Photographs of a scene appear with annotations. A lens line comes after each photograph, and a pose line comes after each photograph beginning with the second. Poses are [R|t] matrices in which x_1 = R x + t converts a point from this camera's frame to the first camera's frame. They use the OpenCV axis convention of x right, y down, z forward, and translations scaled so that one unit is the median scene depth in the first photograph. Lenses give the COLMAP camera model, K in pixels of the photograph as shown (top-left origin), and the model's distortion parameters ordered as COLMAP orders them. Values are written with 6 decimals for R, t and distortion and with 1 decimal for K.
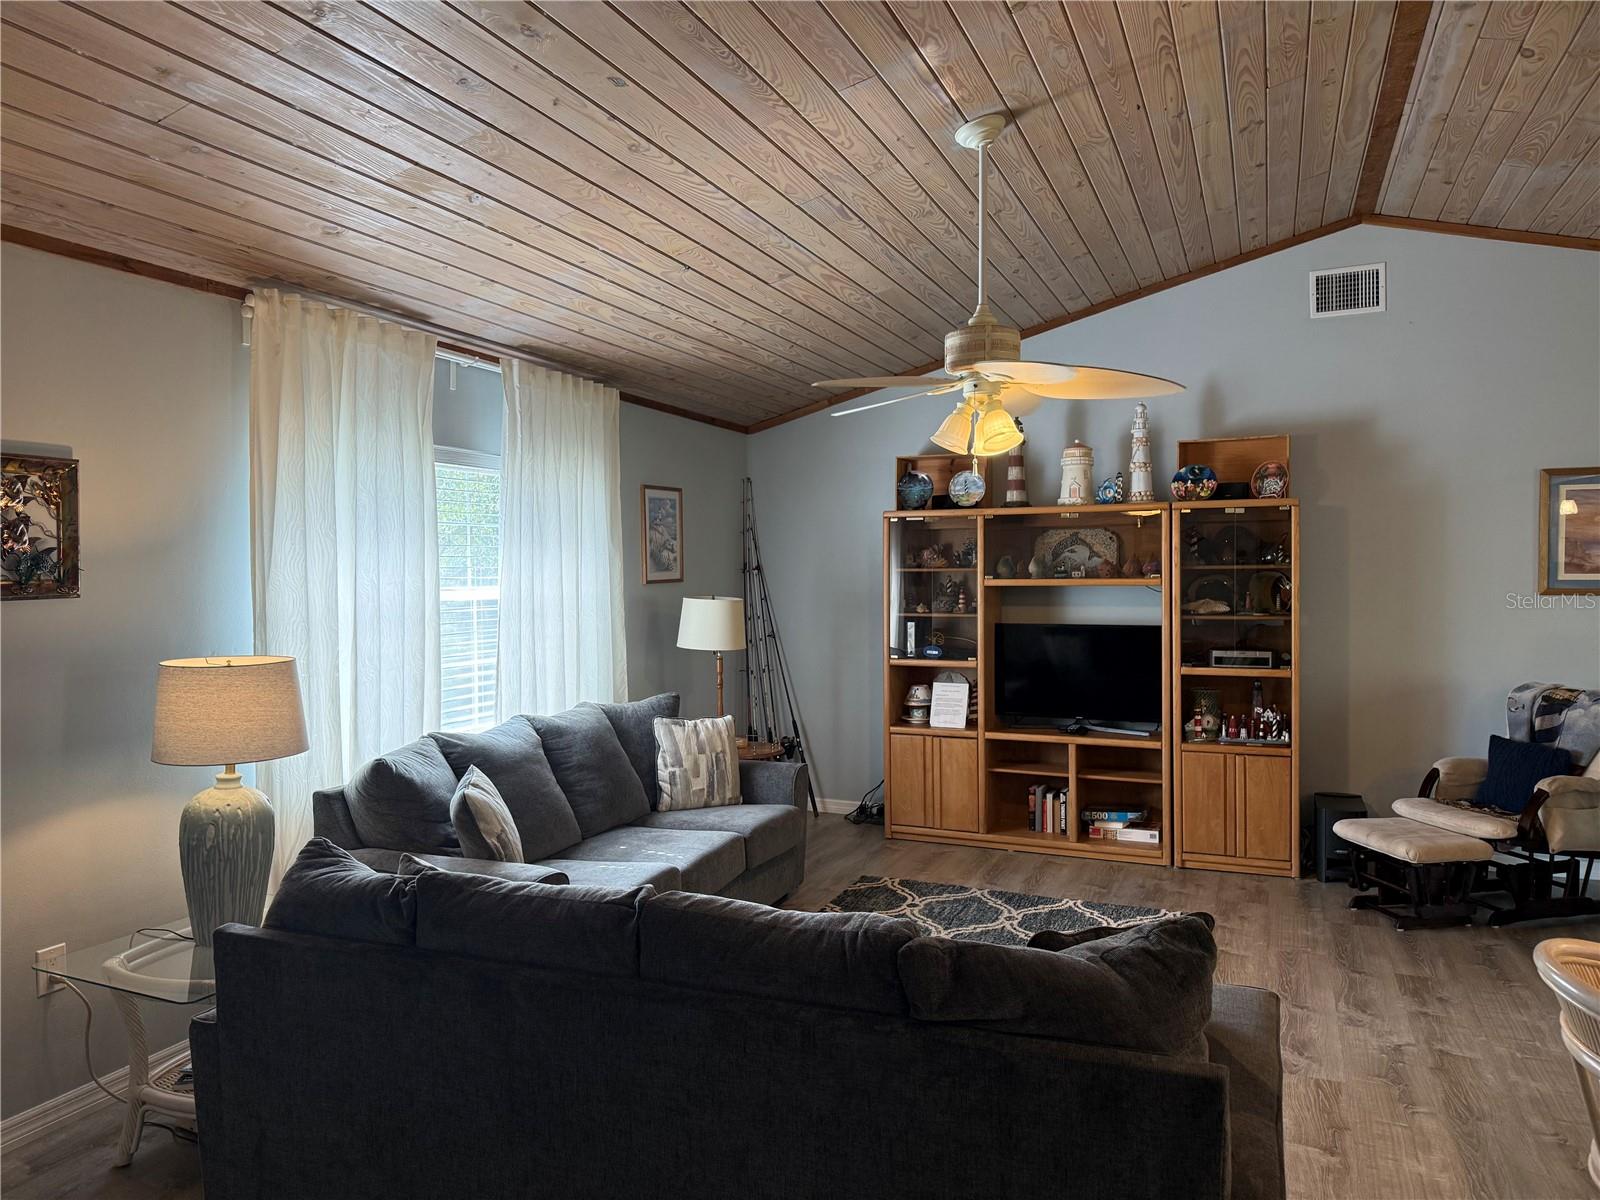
lens RADIAL K [[1121.0, 0, 800.0], [0, 1121.0, 600.0], [0, 0, 1]] dist [0.001734, 0.000735]
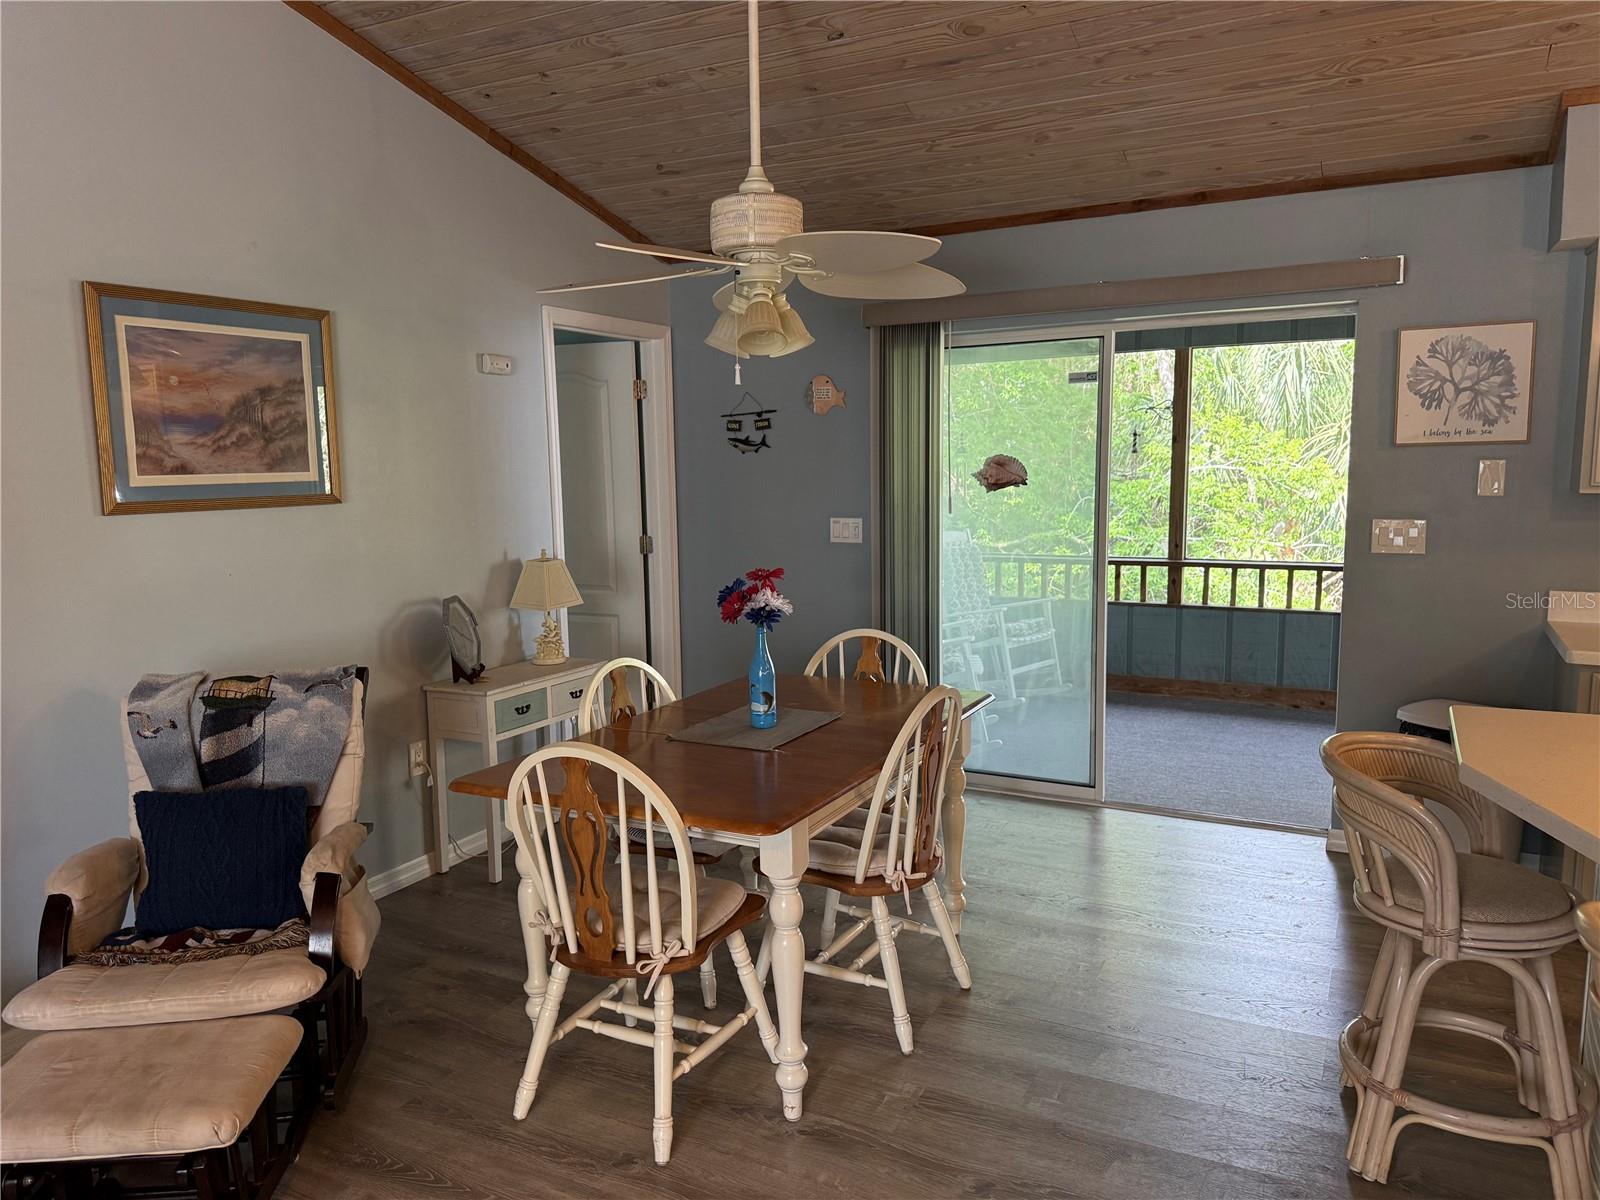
lens RADIAL K [[1125.9, 0, 800.2], [0, 1125.9, 610.4], [0, 0, 1]] dist [-0.005599, -0.007621]
pose [[0.090511, -0.130197, 0.987348, 0.148730], [0.047204, 0.990864, 0.126333, -0.012501], [-0.994776, 0.035172, 0.095830, 0.645088]]
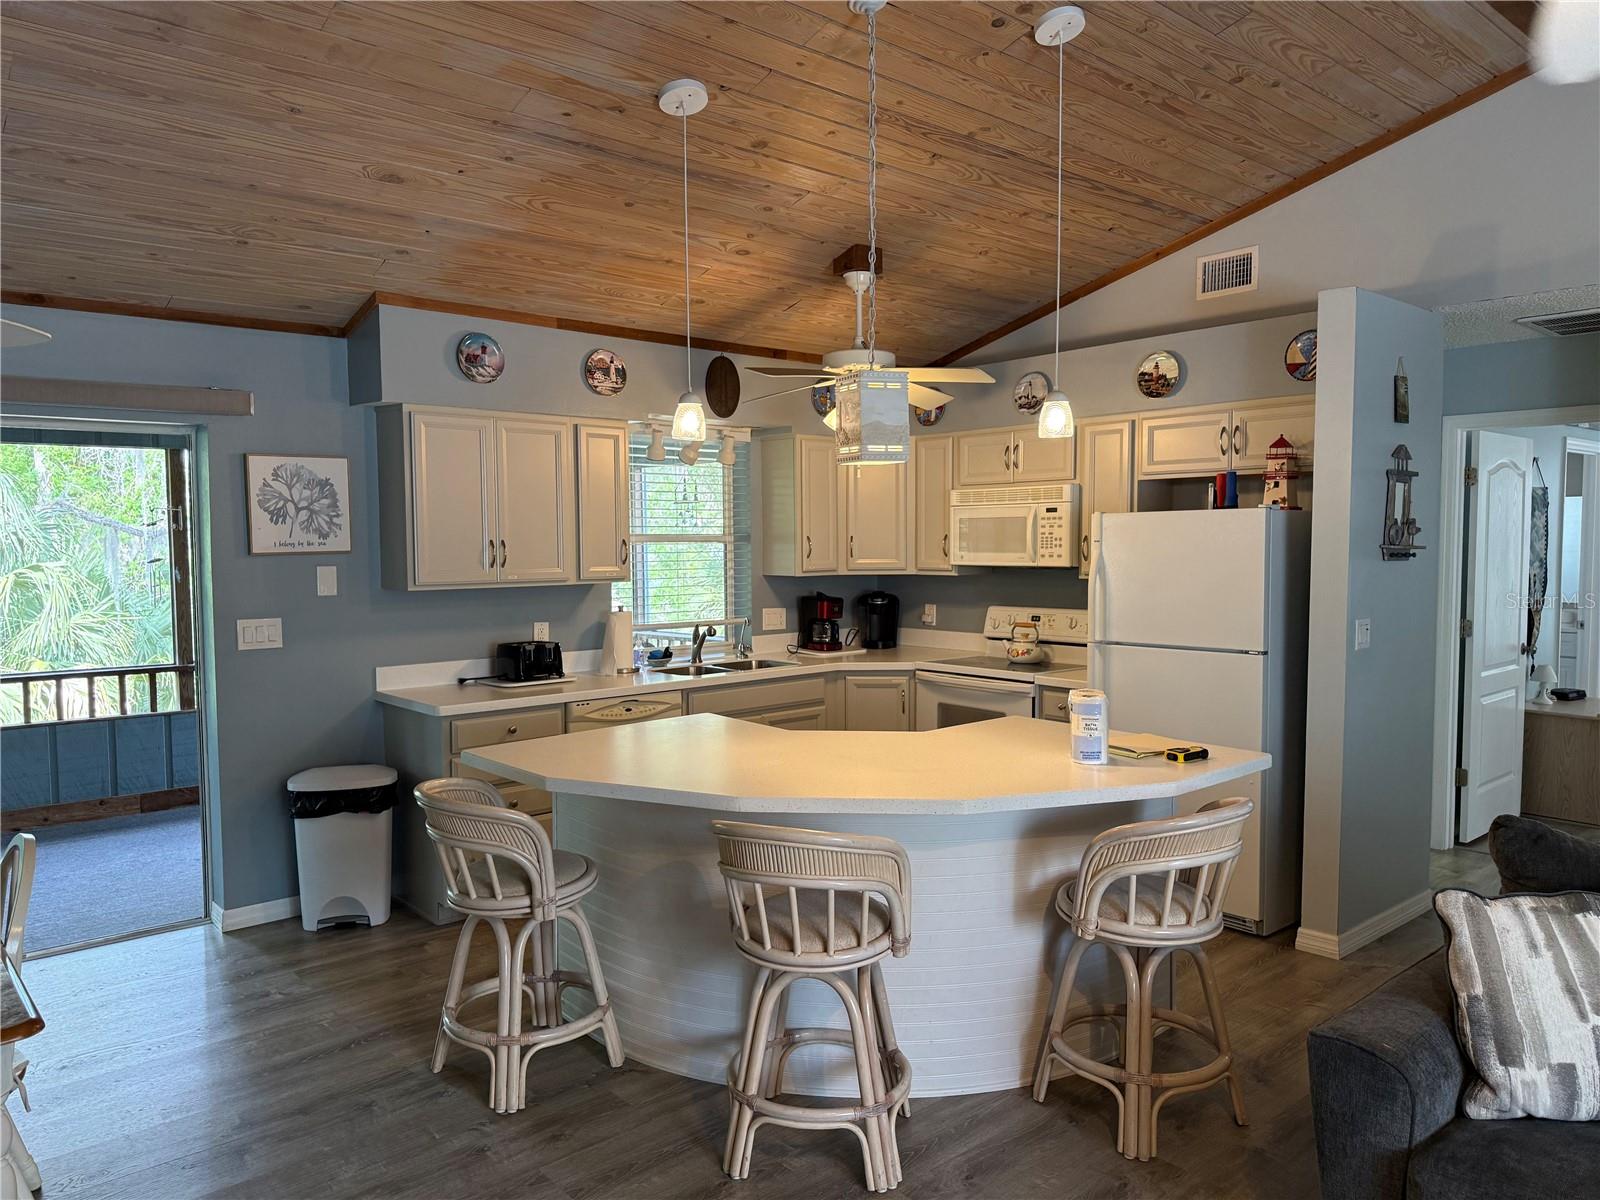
lens RADIAL K [[1121.0, 0, 800.0], [0, 1121.0, 600.0], [0, 0, 1]] dist [0.001734, 0.000735]
pose [[-0.895109, -0.011701, 0.445694, 0.277011], [0.025267, 0.996718, 0.076914, -0.067456], [-0.445131, 0.080108, -0.891875, 1.497575]]
